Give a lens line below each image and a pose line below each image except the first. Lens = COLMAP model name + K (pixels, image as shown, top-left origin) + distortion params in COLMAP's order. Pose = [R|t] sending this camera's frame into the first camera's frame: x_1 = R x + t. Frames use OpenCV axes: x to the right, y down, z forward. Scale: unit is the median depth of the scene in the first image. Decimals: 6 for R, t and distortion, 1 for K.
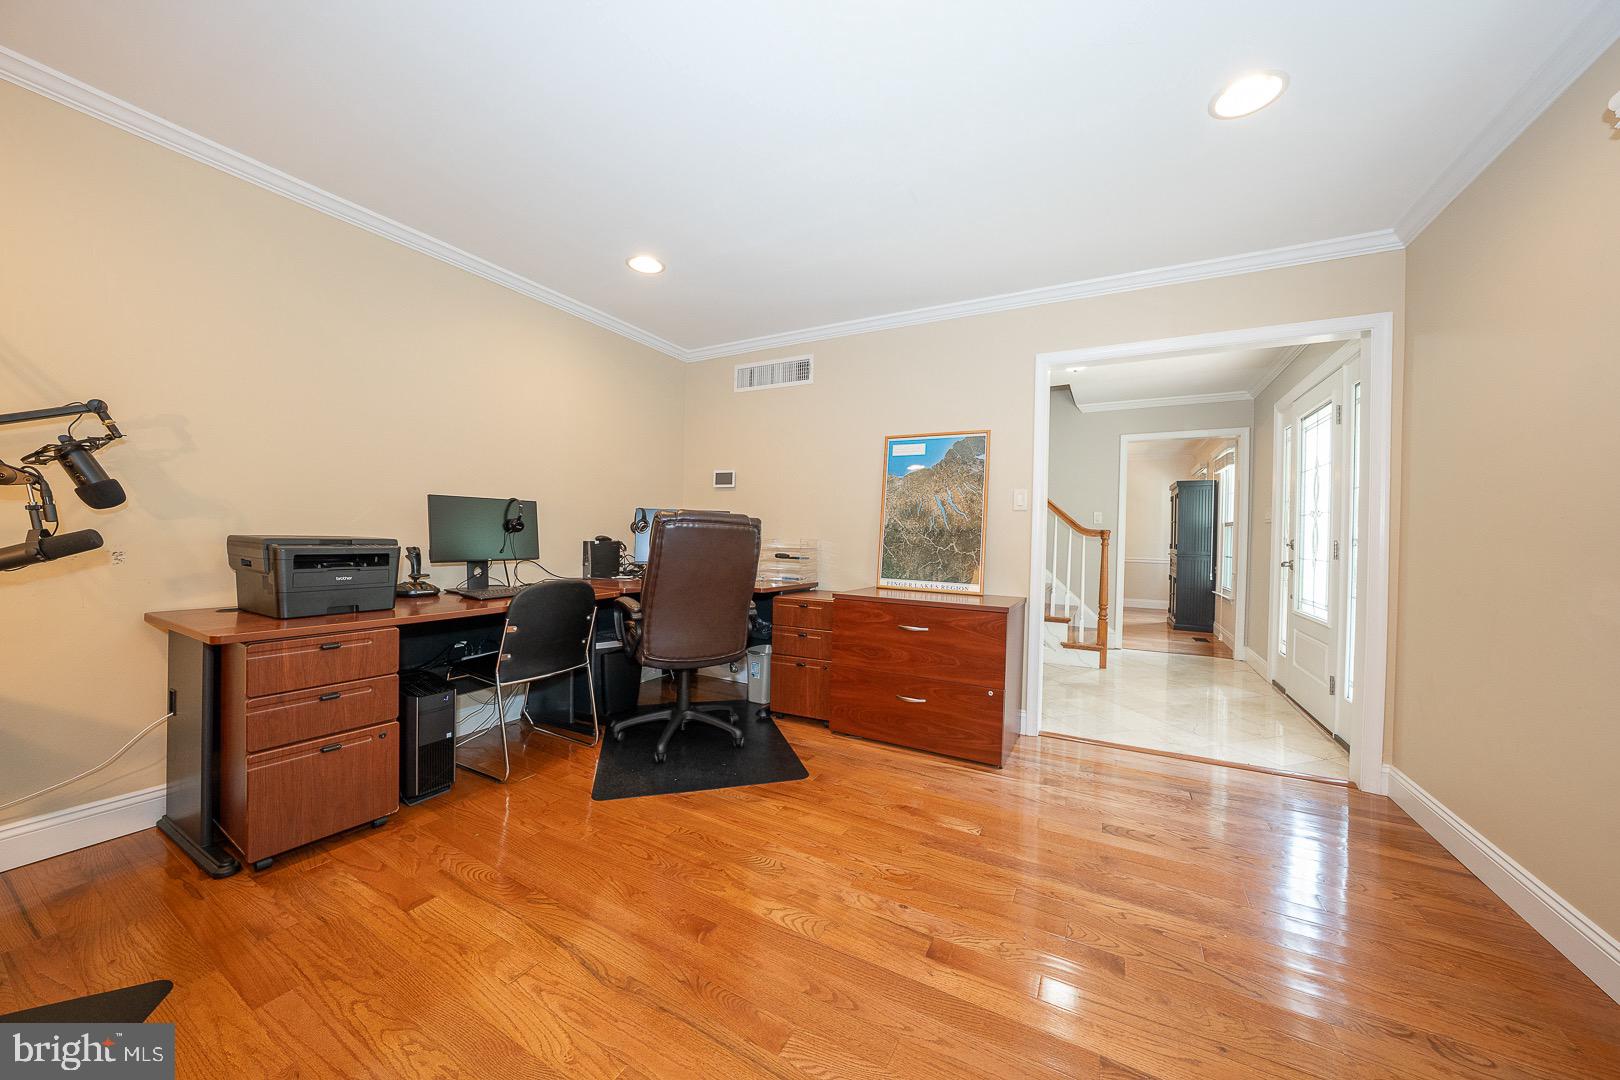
lens RADIAL K [[556.8, 0, 812.1], [0, 556.8, 538.3], [0, 0, 1]] dist [-0.013374, 0.000024]
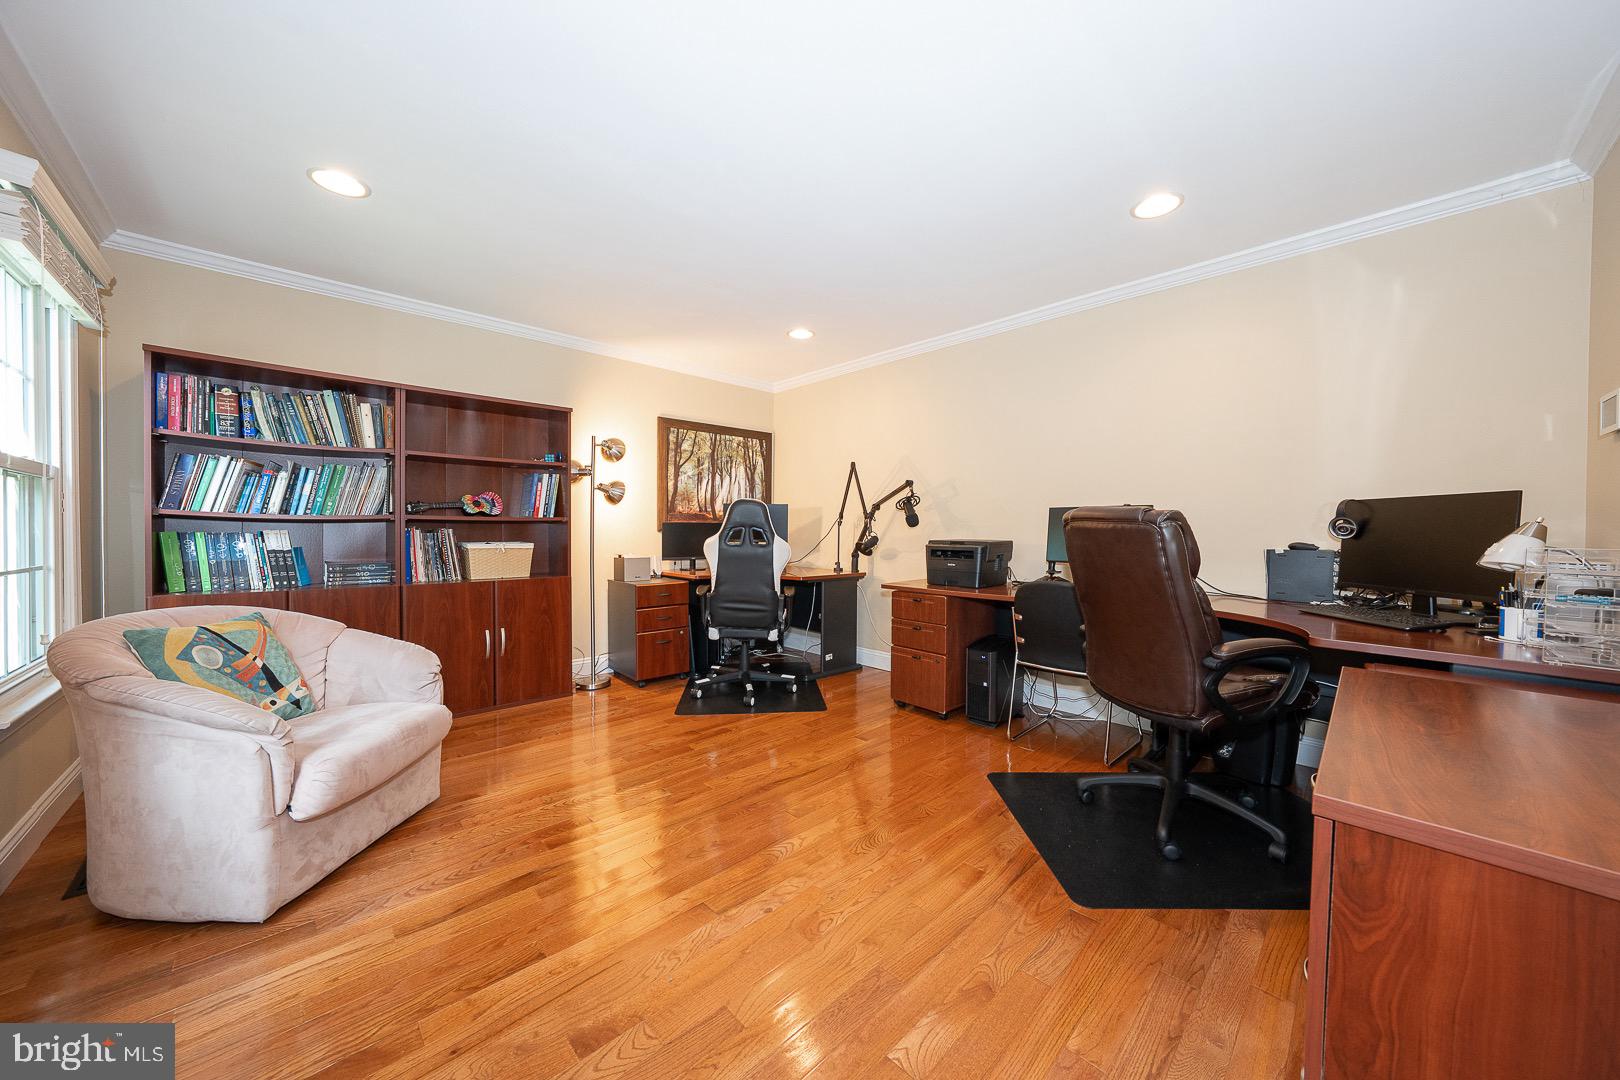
lens RADIAL K [[556.8, 0, 812.6], [0, 556.8, 538.2], [0, 0, 1]] dist [-0.013374, 0.000024]
pose [[-0.295925, -0.011489, -0.955142, 0.852473], [-0.016351, 0.999842, -0.006960, 0.010822], [0.955071, 0.013558, -0.296066, 1.067738]]
